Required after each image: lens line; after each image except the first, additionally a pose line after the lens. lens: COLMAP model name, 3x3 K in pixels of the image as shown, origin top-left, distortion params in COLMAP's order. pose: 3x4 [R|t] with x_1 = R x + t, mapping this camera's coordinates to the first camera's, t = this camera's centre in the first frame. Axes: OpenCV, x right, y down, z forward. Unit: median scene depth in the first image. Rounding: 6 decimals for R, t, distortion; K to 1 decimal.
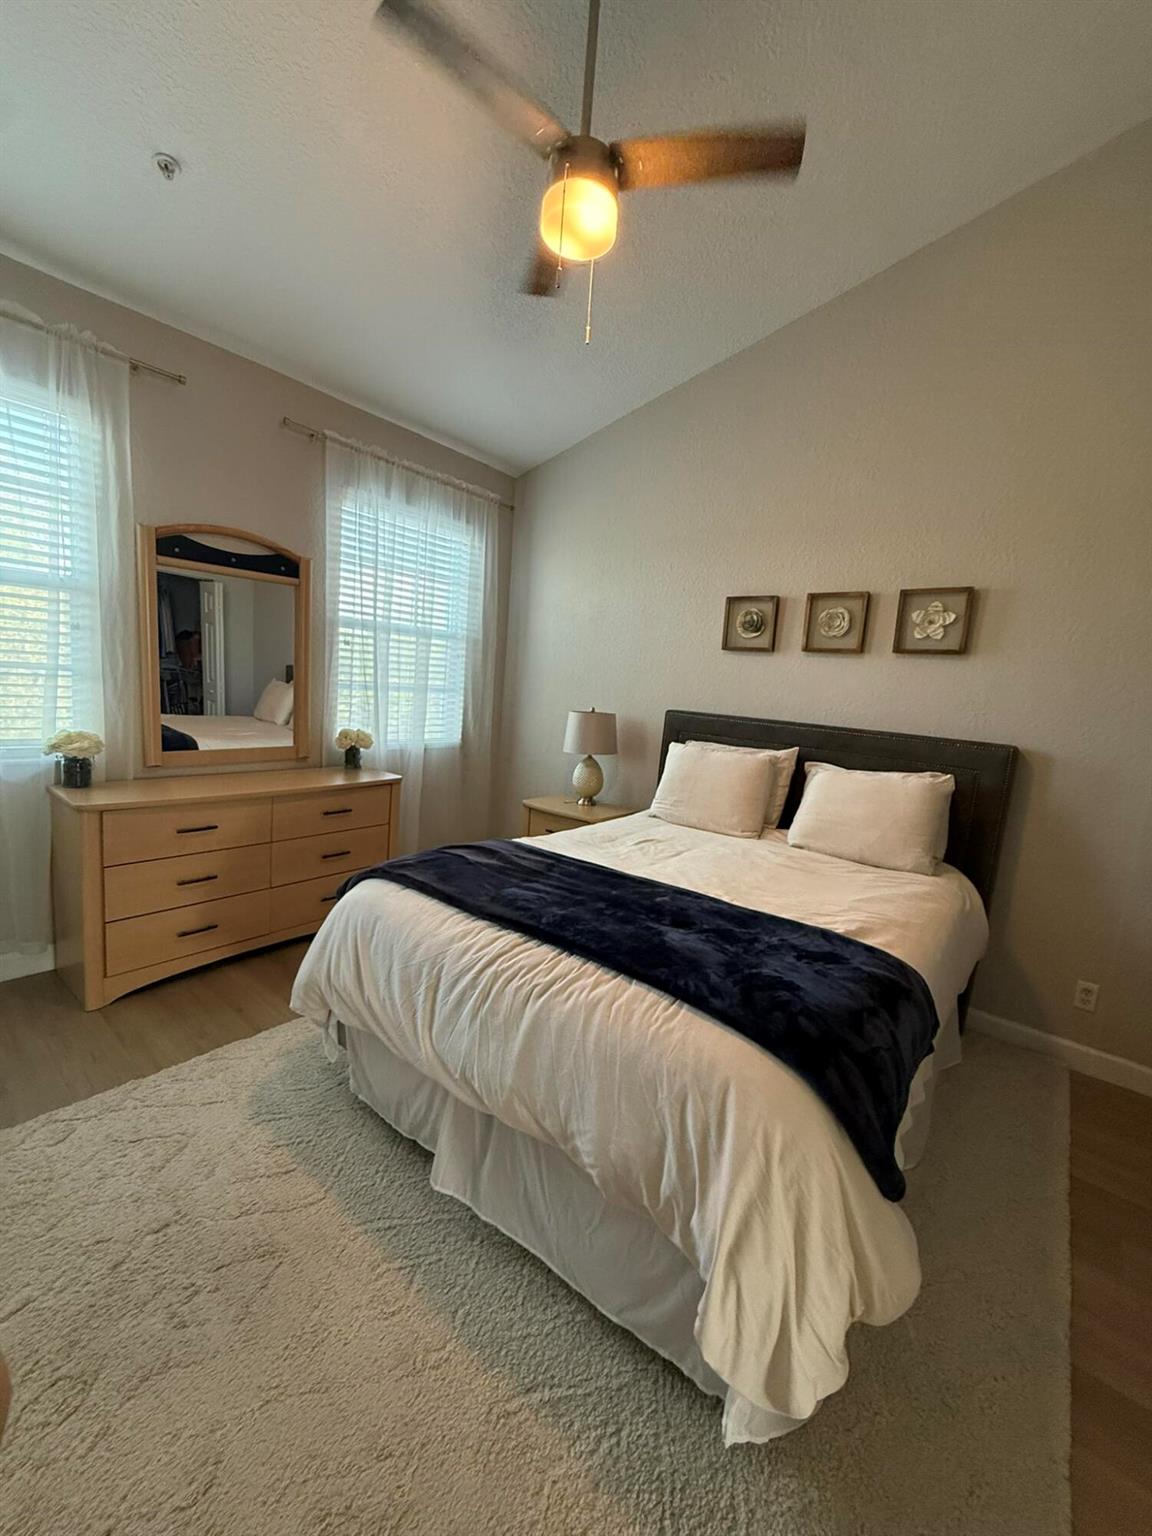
lens RADIAL K [[609.8, 0, 570.4], [0, 609.8, 762.8], [0, 0, 1]] dist [0.000651, 0.000870]
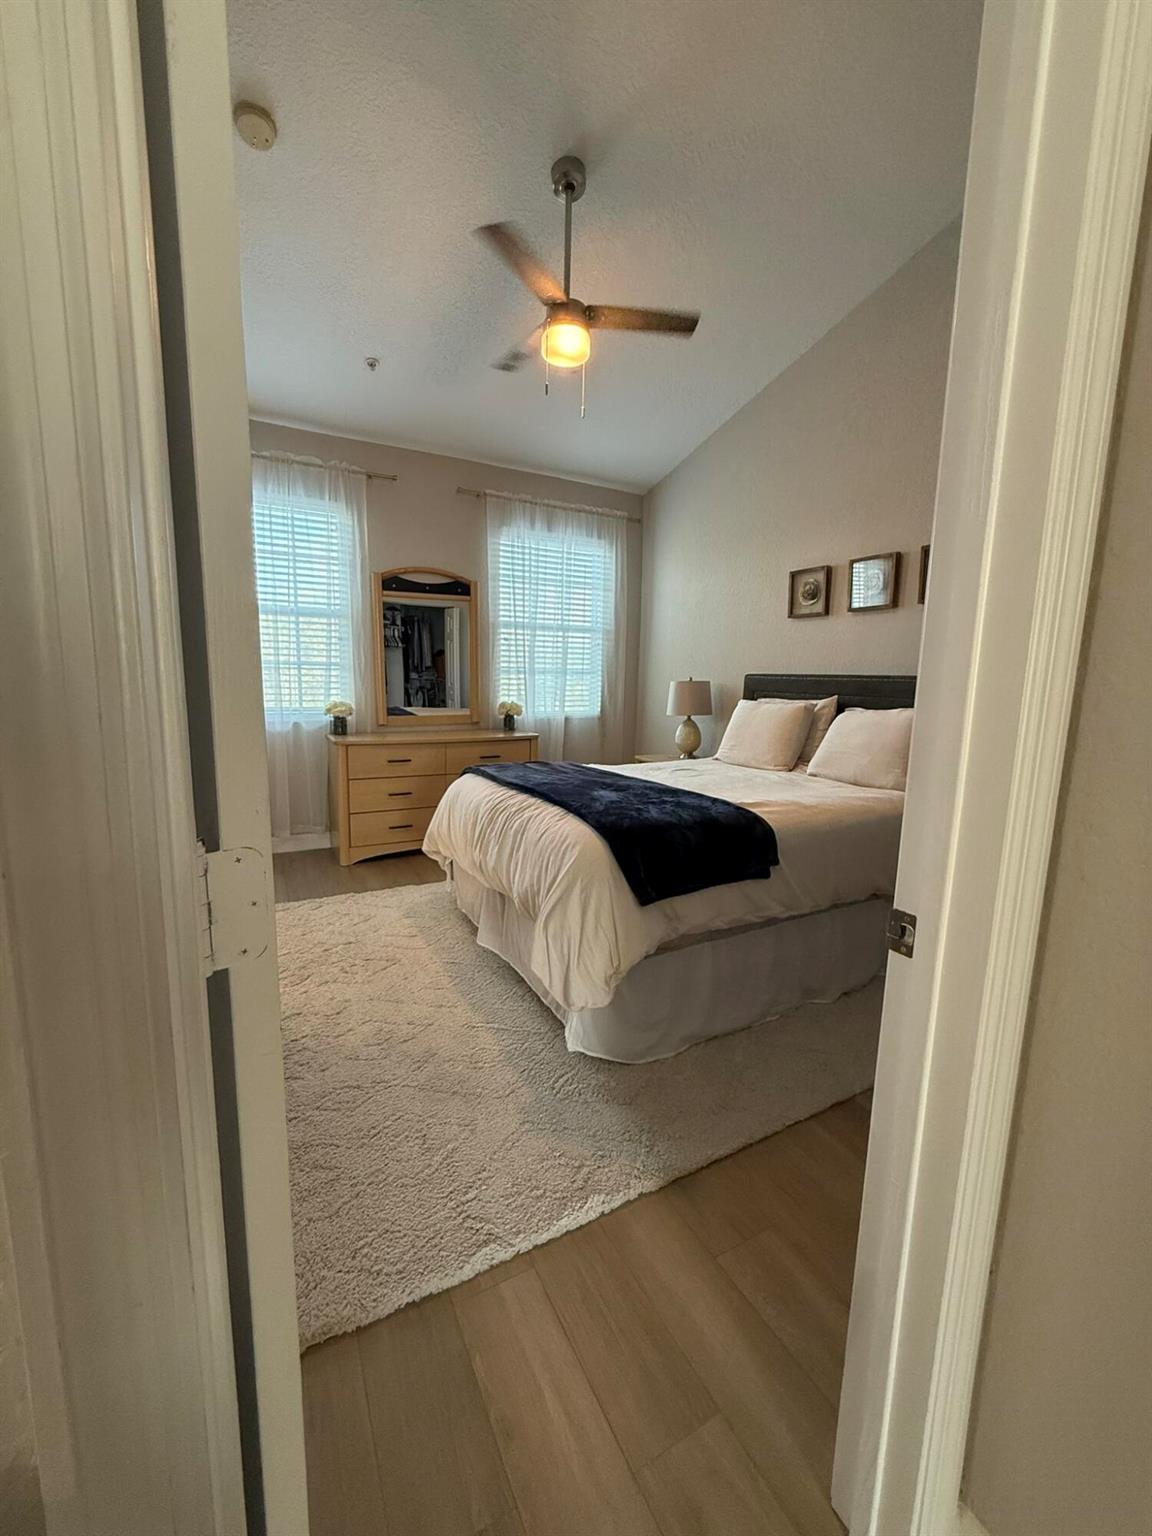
lens RADIAL K [[609.8, 0, 573.8], [0, 609.8, 763.2], [0, 0, 1]] dist [0.000651, 0.000870]
pose [[0.922726, -0.002225, -0.385451, 0.326887], [-0.001523, 0.999954, -0.009419, 0.102640], [0.385454, 0.009278, 0.922680, -0.221916]]
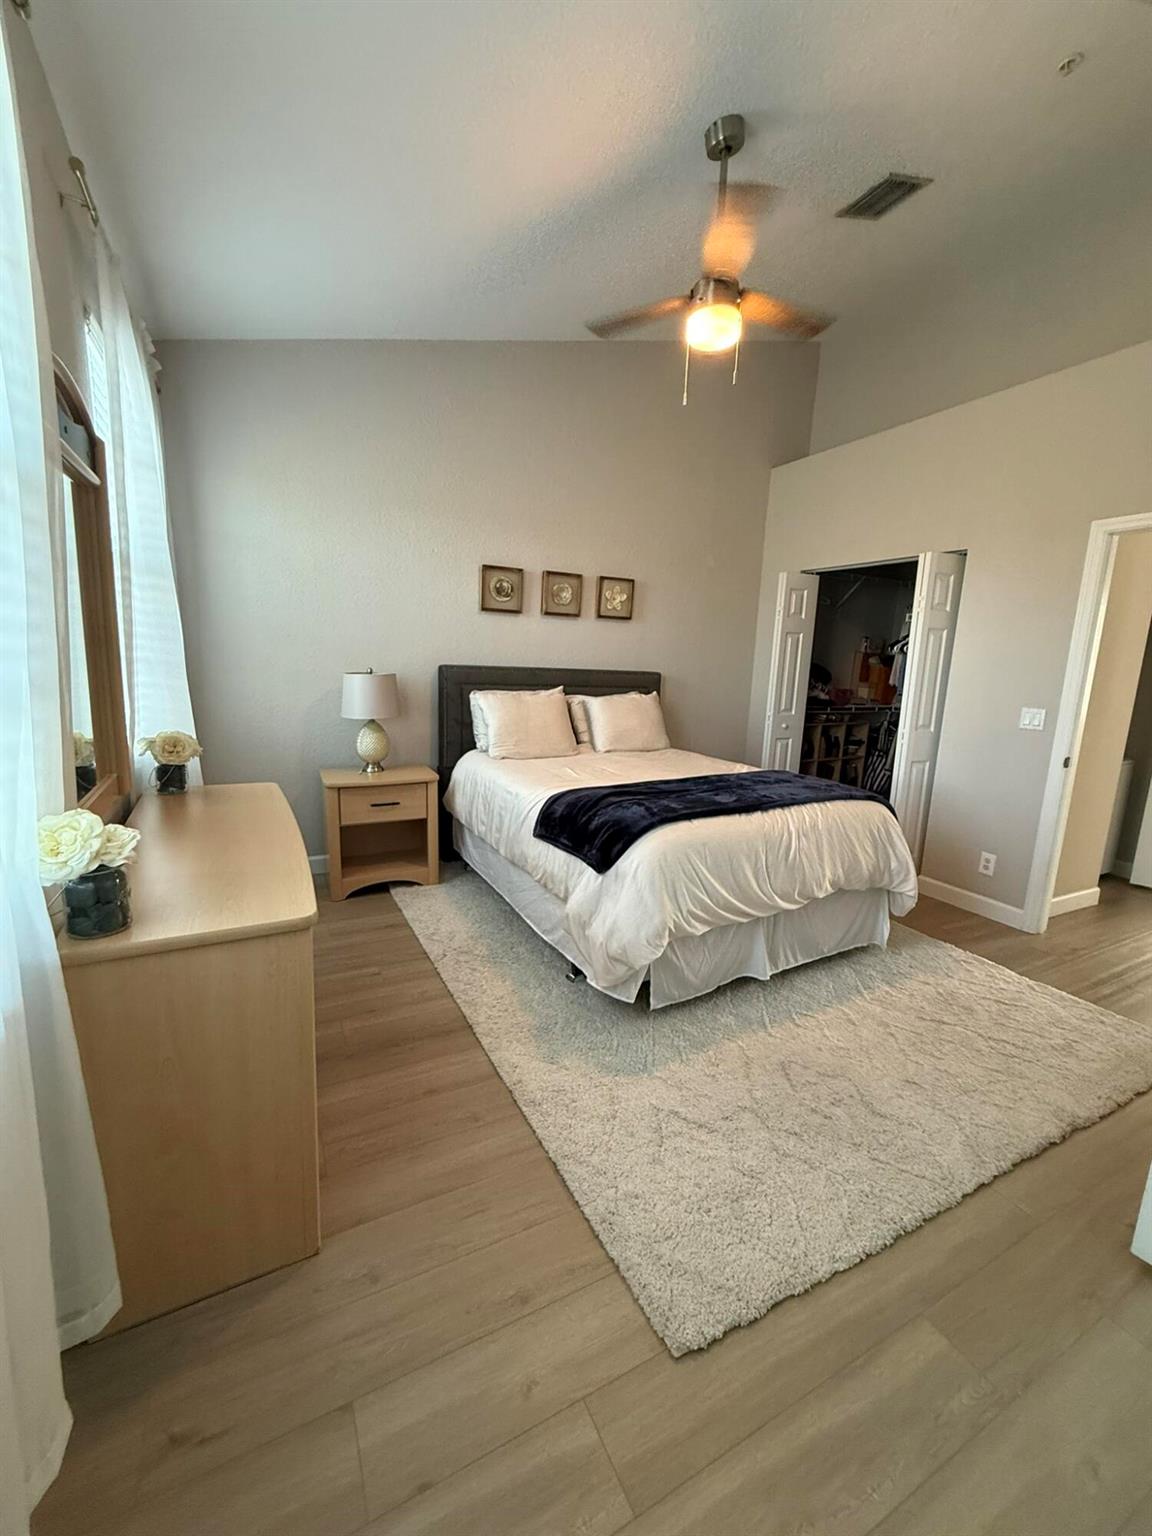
lens RADIAL K [[609.8, 0, 574.8], [0, 609.8, 770.3], [0, 0, 1]] dist [0.000651, 0.000870]
pose [[0.389721, -0.220434, 0.894162, -0.813416], [0.123939, 0.974652, 0.186258, -0.084480], [-0.912555, 0.038233, 0.407163, 0.382197]]
